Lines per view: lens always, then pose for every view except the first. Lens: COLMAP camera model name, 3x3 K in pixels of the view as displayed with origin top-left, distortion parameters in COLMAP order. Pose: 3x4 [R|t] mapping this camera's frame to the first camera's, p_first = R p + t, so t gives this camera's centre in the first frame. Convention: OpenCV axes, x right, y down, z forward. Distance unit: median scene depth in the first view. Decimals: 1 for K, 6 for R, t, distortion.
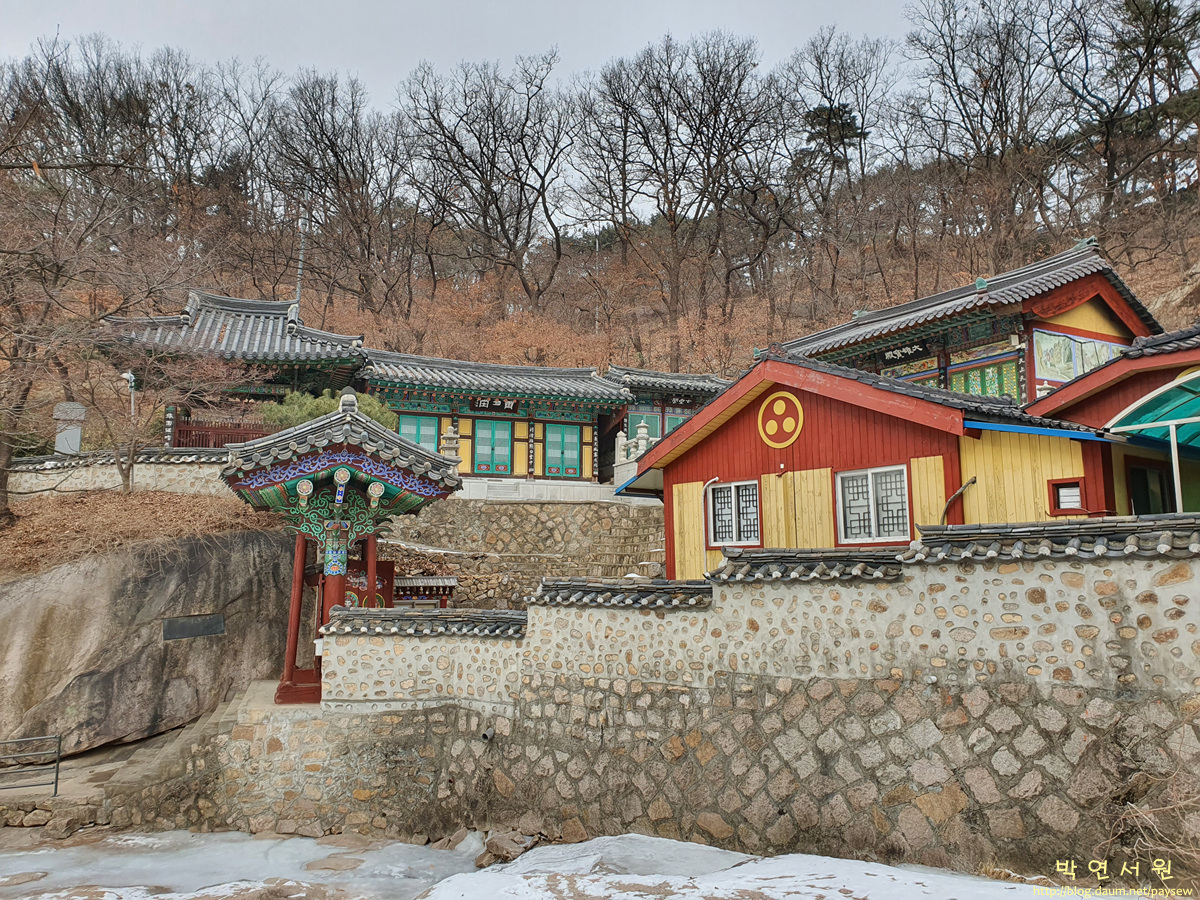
lens RADIAL K [[899.1, 0, 607.2], [0, 899.1, 429.6], [0, 0, 1]] dist [0.030924, -0.026073]
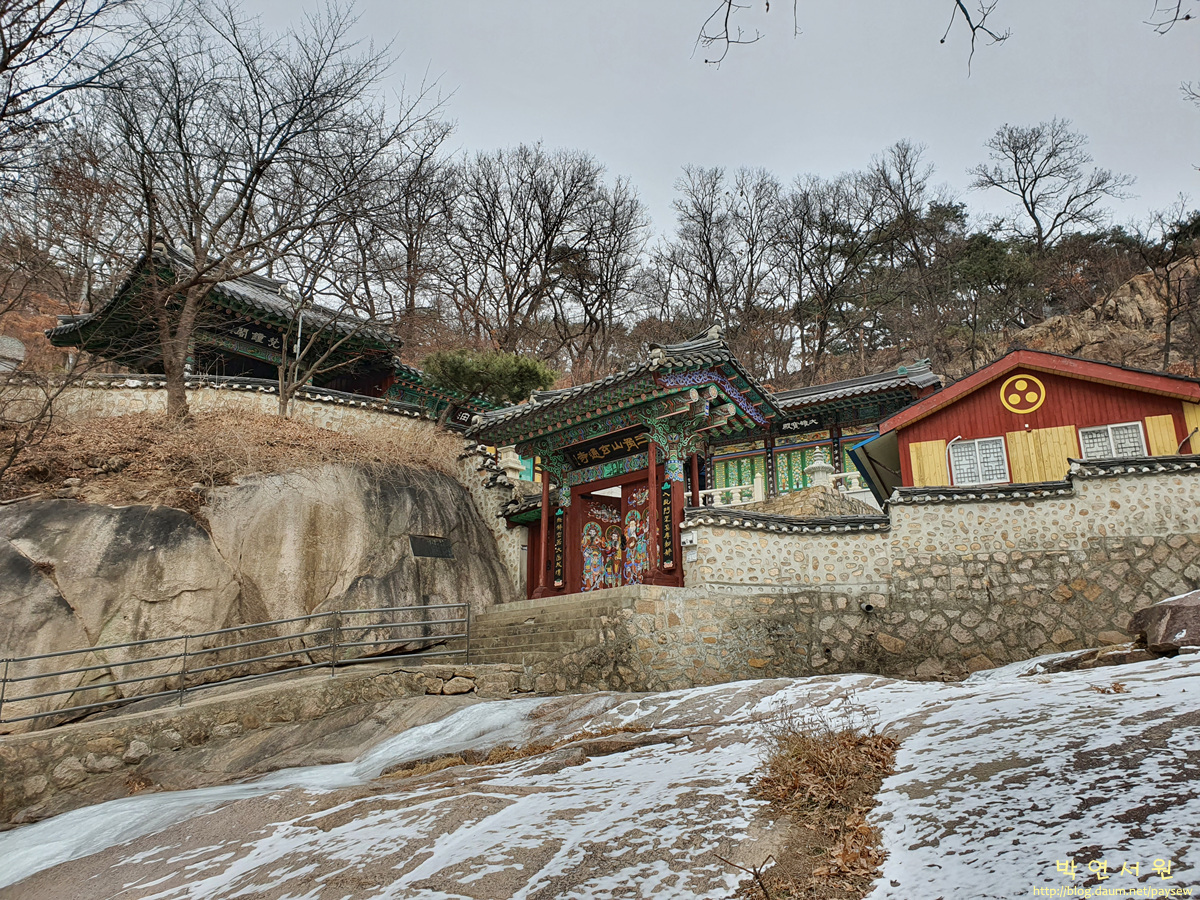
lens RADIAL K [[899.1, 0, 590.1], [0, 899.1, 430.0], [0, 0, 1]] dist [0.030924, -0.026073]
pose [[0.884298, 0.144019, 0.444157, -1.077309], [-0.073148, 0.982227, -0.172854, 0.354997], [-0.461158, 0.120365, 0.879116, 0.078367]]
